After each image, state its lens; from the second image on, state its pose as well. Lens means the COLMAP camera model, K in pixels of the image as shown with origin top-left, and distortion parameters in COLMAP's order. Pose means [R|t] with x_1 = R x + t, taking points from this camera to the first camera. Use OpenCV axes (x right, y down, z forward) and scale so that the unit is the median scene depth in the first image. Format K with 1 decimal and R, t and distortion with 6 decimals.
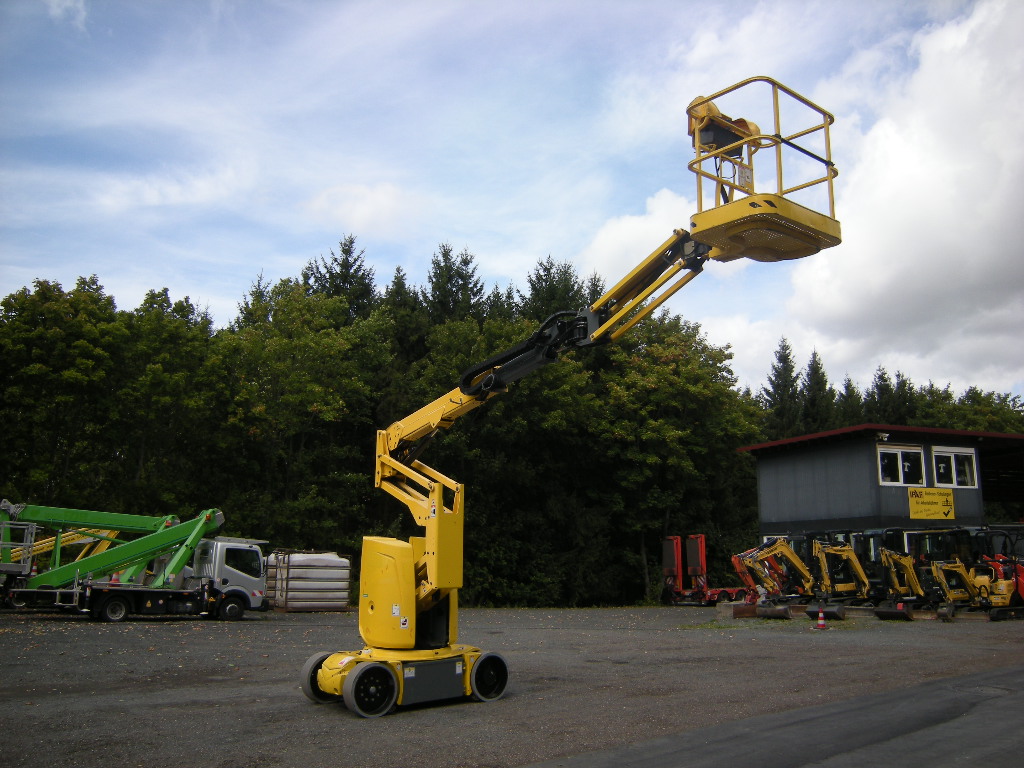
lens RADIAL K [[861.6, 0, 512.0], [0, 861.6, 384.0], [0, 0, 1]] dist [-0.127658, 0.066767]
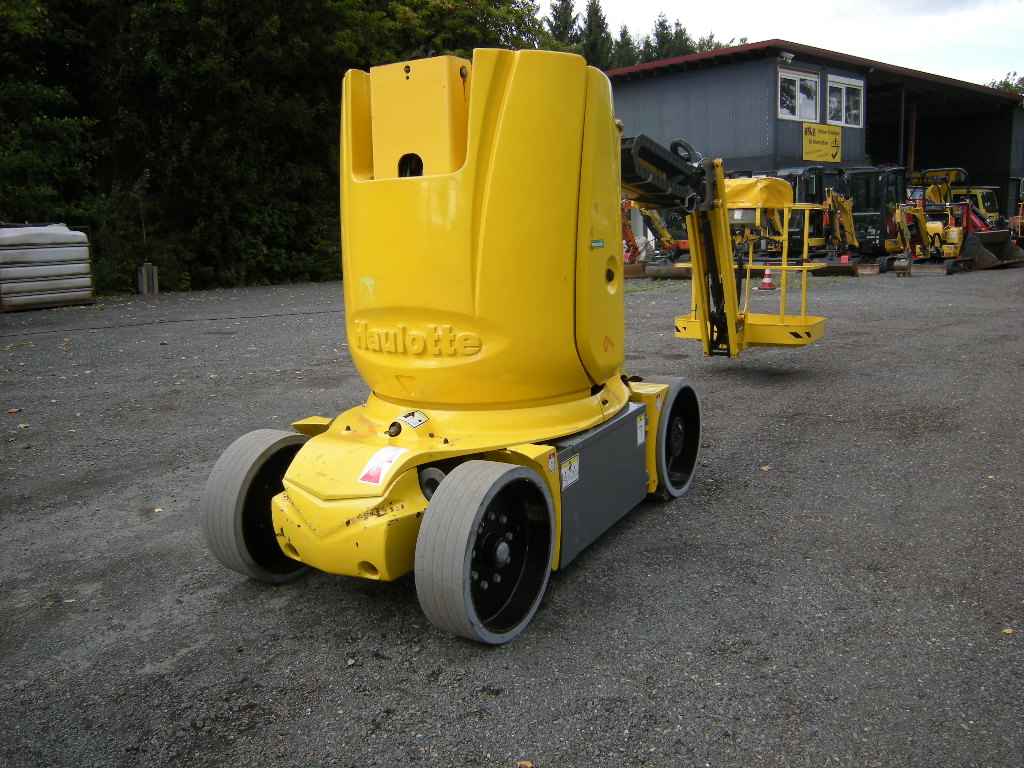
lens RADIAL K [[861.6, 0, 512.0], [0, 861.6, 384.0], [0, 0, 1]] dist [-0.127658, 0.066767]
pose [[0.948609, -0.092808, 0.302535, -0.083392], [-0.025958, 0.929985, 0.366681, 0.064061], [-0.315384, -0.355690, 0.879783, 0.250133]]
